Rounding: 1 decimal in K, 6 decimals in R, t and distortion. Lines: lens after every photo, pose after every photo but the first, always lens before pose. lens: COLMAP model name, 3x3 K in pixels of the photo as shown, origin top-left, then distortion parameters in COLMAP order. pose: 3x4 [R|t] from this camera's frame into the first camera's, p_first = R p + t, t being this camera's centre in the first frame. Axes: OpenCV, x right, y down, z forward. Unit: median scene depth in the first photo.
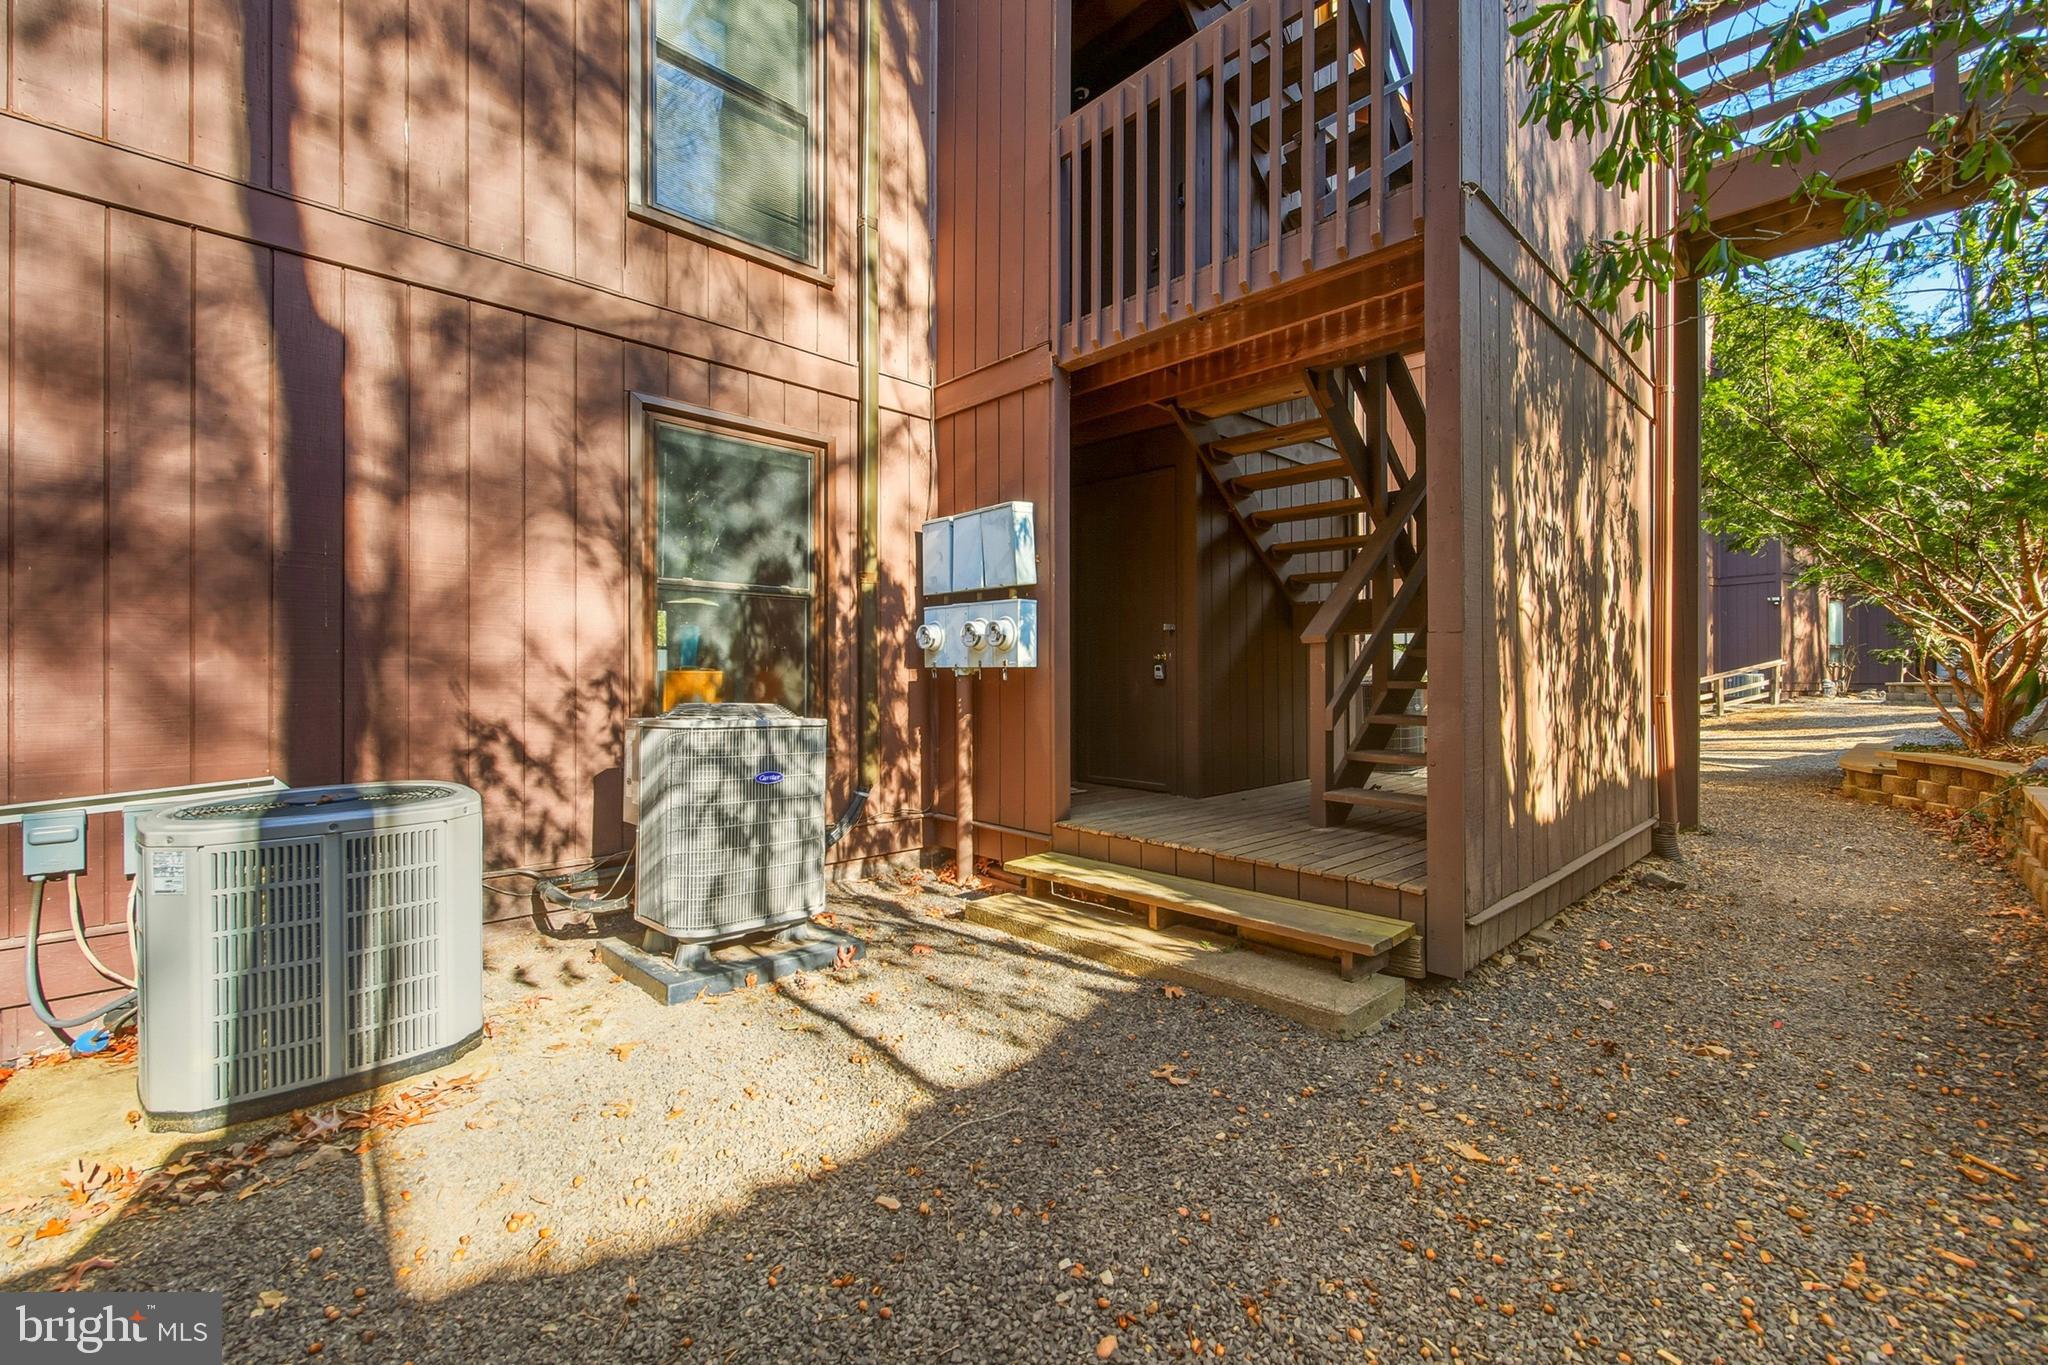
lens RADIAL K [[846.6, 0, 1023.2], [0, 846.6, 681.9], [0, 0, 1]] dist [-0.000437, -0.000073]
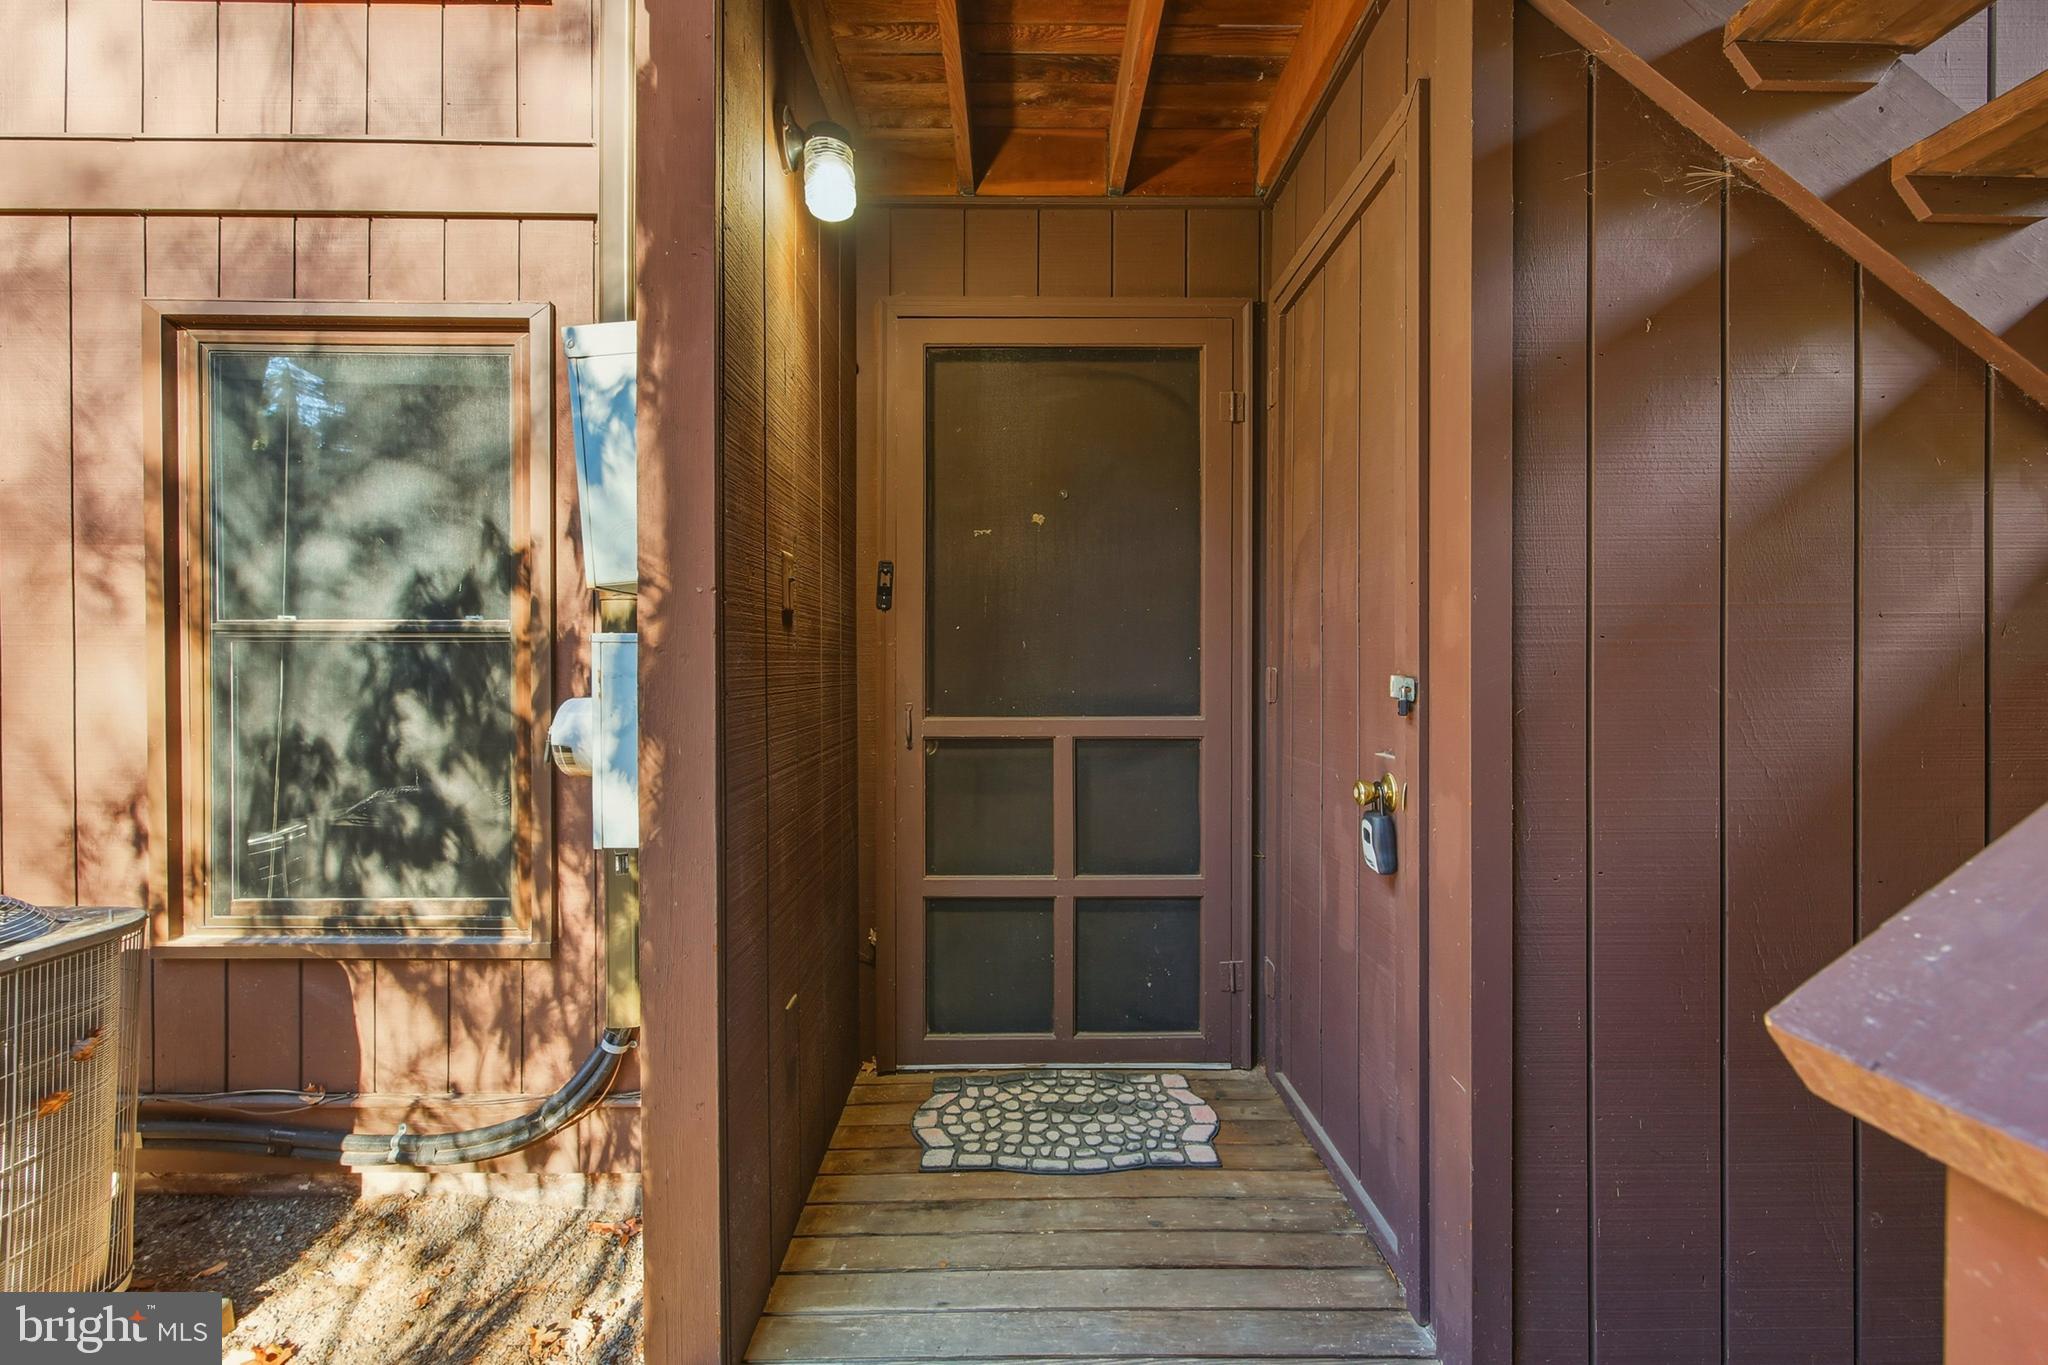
lens RADIAL K [[846.6, 0, 1025.6], [0, 846.6, 674.1], [0, 0, 1]] dist [-0.000437, -0.000073]
pose [[0.728798, -0.000575, -0.684728, 0.333795], [-0.003018, 0.999987, -0.004052, -0.083077], [0.684722, 0.005020, 0.728787, 0.890807]]
